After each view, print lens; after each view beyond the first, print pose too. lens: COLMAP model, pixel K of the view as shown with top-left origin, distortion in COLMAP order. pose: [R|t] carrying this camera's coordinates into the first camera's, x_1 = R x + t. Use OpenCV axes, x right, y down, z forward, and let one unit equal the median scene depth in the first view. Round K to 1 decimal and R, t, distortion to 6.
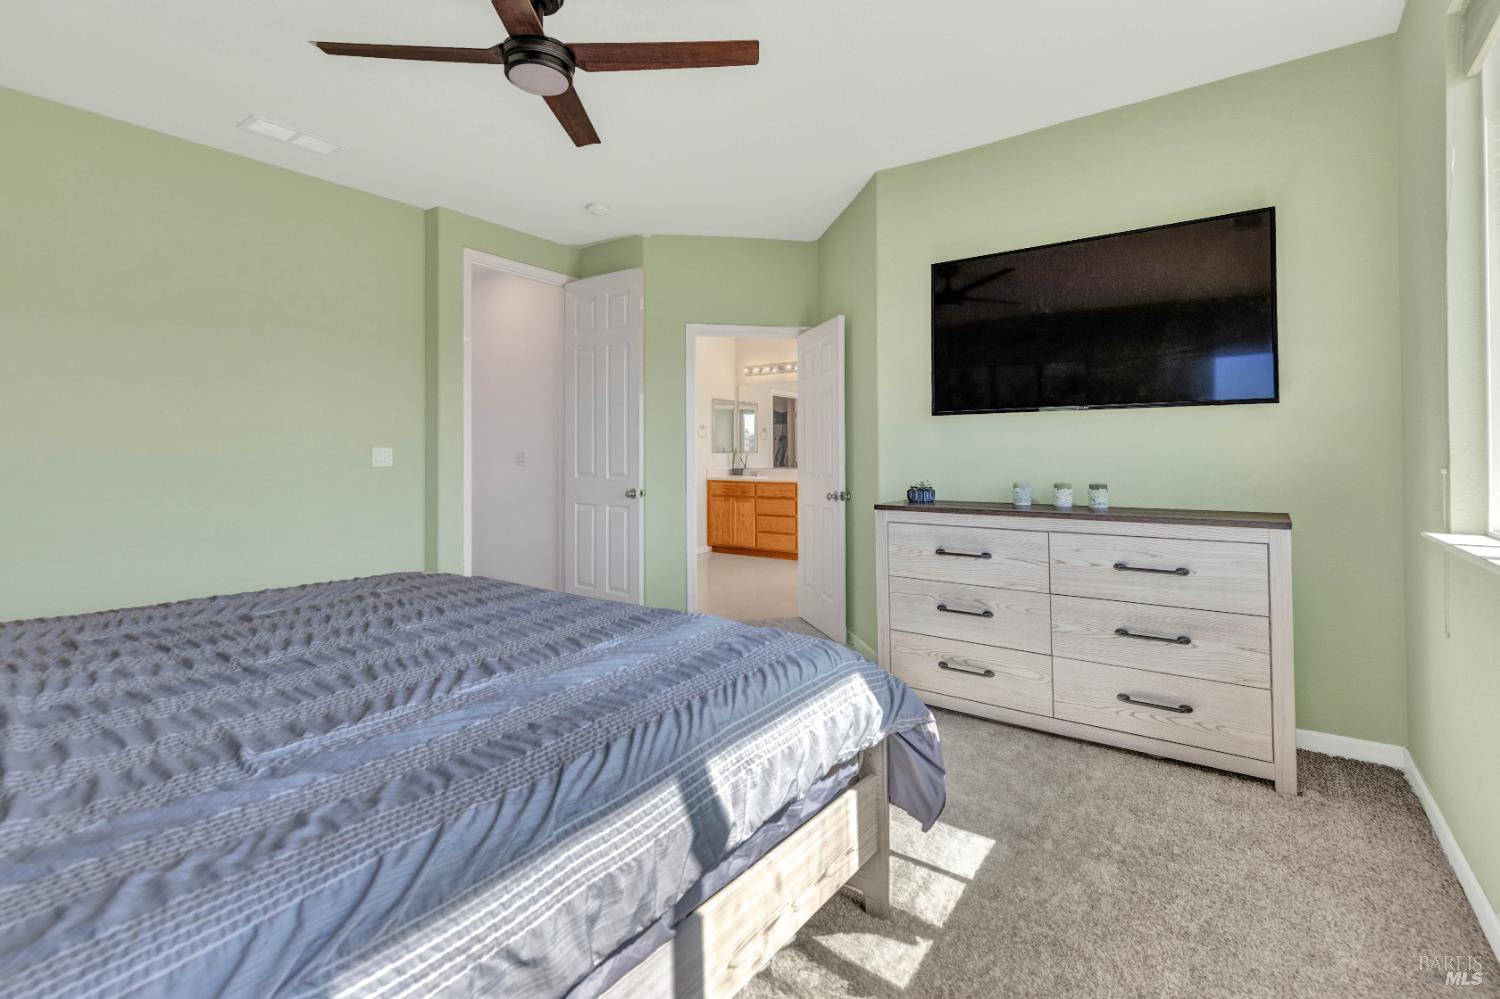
lens RADIAL K [[682.2, 0, 750.0], [0, 682.2, 499.5], [0, 0, 1]] dist [0.000251, -0.000133]
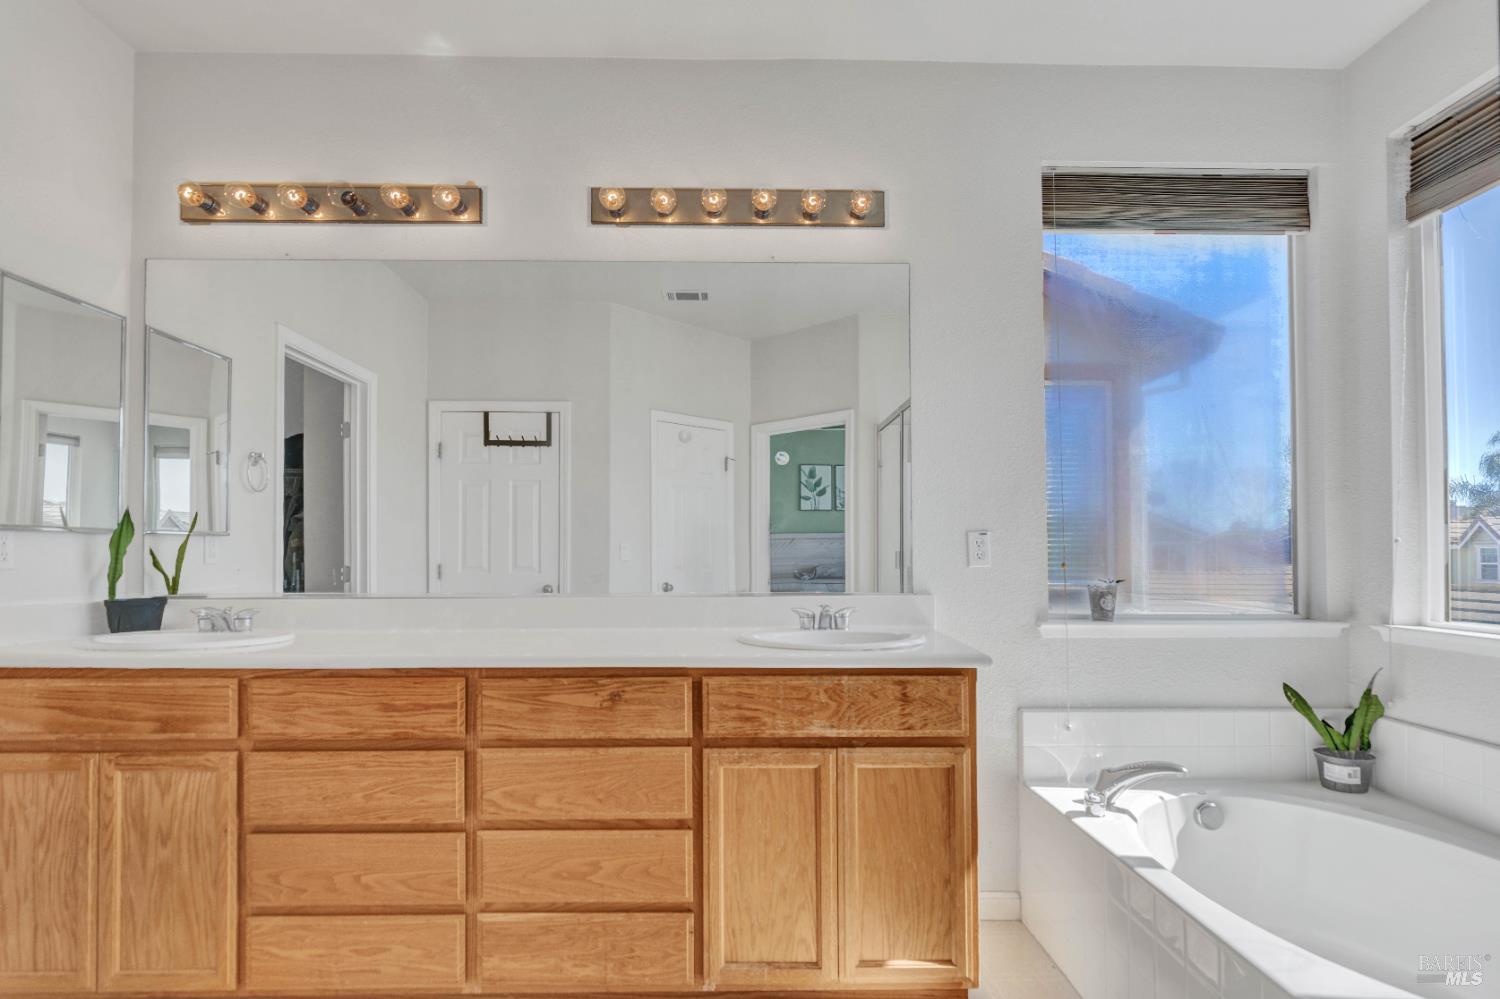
lens RADIAL K [[786.9, 0, 752.3], [0, 786.9, 546.7], [0, 0, 1]] dist [0.002918, -0.000265]
pose [[0.802433, 0.011900, 0.596623, -0.010779], [0.031854, 0.997521, -0.062739, -0.041844], [-0.595891, 0.069349, 0.800065, 0.677889]]
